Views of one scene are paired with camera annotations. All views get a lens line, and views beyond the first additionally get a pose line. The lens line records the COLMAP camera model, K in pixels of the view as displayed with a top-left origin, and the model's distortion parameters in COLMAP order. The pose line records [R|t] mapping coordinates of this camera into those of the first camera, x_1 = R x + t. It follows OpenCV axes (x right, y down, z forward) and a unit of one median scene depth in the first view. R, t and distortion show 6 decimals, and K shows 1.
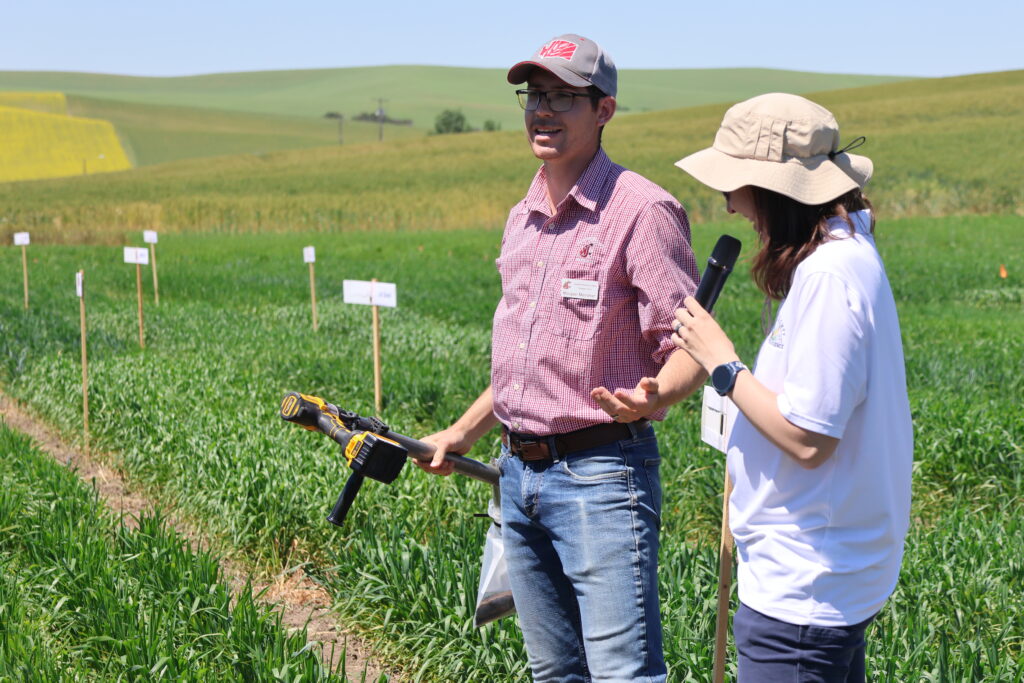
lens RADIAL K [[3323.0, 0, 511.7], [0, 3323.0, 341.5], [0, 0, 1]] dist [0.572013, 0.000000]
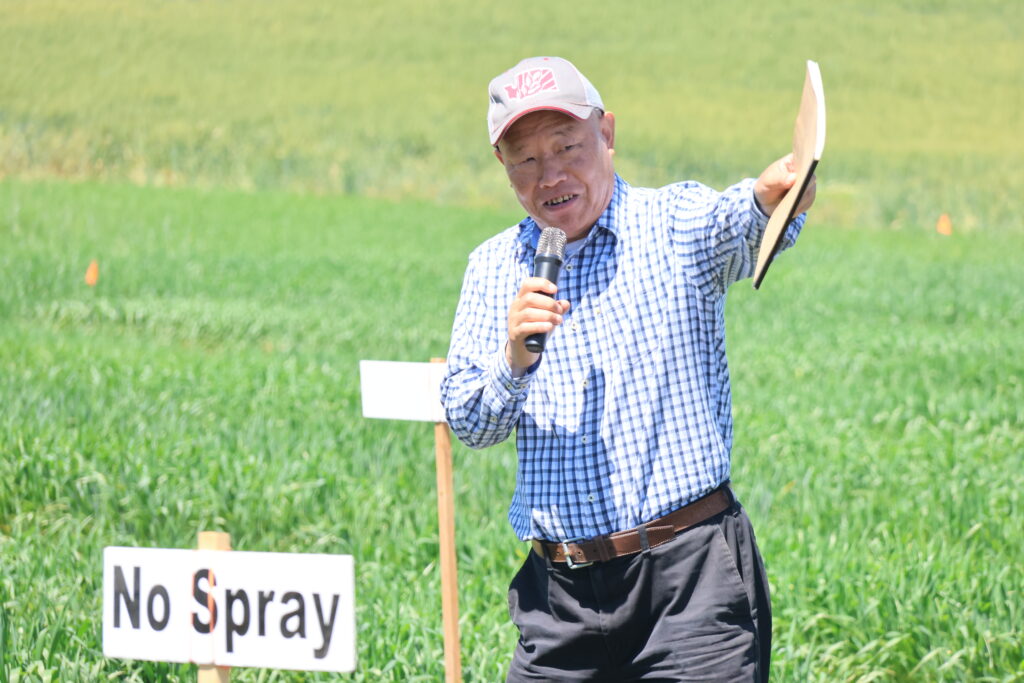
lens RADIAL K [[7137.4, 0, 511.8], [0, 7137.4, 342.1], [0, 0, 1]] dist [2.837716, 0.000000]
pose [[0.980057, 0.013607, 0.198250, -0.025226], [-0.010759, 0.999823, -0.015438, 0.007136], [-0.198425, 0.012998, 0.980030, -0.188510]]
